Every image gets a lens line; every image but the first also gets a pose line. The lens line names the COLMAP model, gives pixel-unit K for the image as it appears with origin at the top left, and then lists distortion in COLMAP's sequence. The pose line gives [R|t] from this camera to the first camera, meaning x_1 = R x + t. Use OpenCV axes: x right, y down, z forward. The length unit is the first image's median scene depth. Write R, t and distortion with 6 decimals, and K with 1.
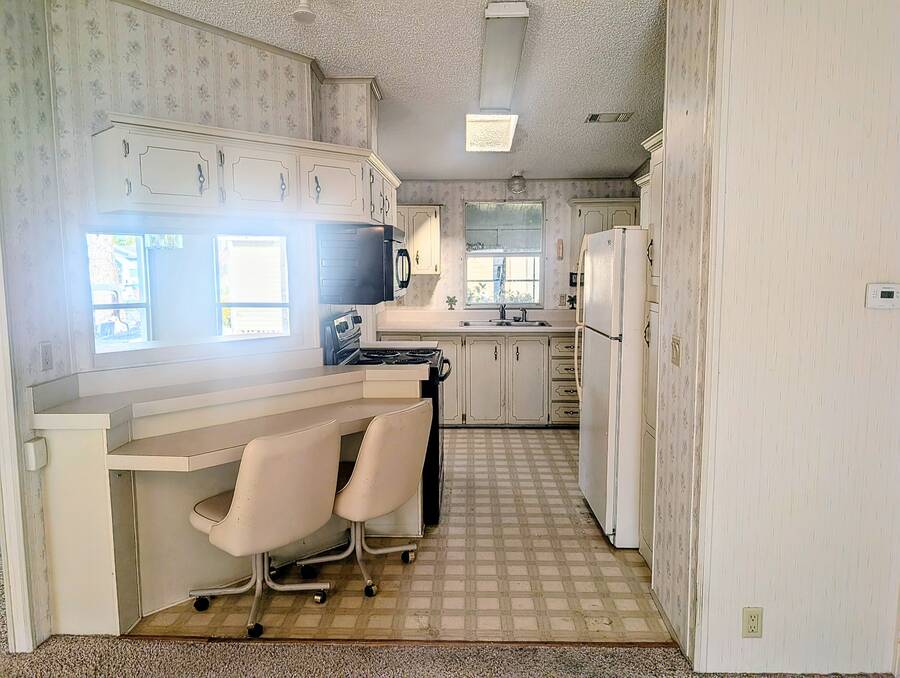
lens RADIAL K [[646.0, 0, 450.0], [0, 646.0, 339.0], [0, 0, 1]] dist [0.042563, -0.030552]
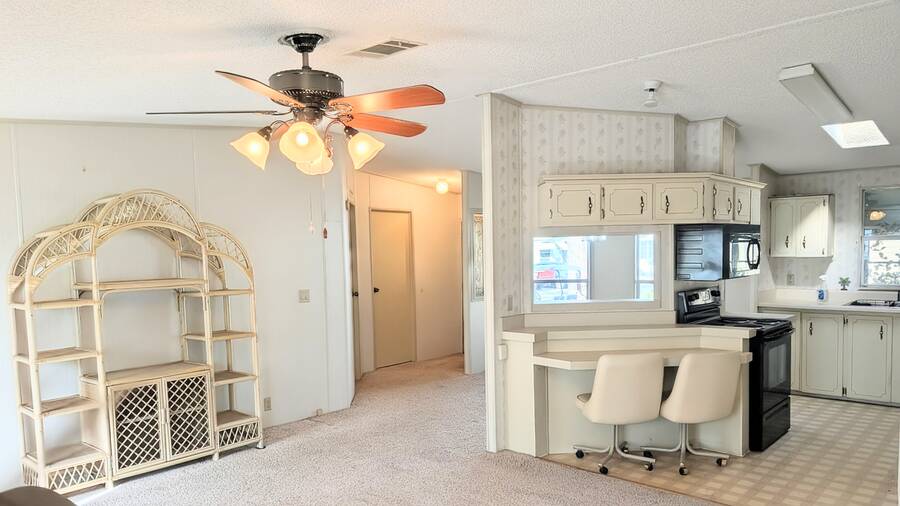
lens RADIAL K [[635.3, 0, 450.0], [0, 635.3, 253.0], [0, 0, 1]] dist [0.002805, 0.001326]
pose [[0.772213, -0.006483, -0.635331, 0.354985], [-0.057997, 0.995054, -0.080647, 0.033045], [0.632712, 0.099124, 0.768017, -0.459327]]
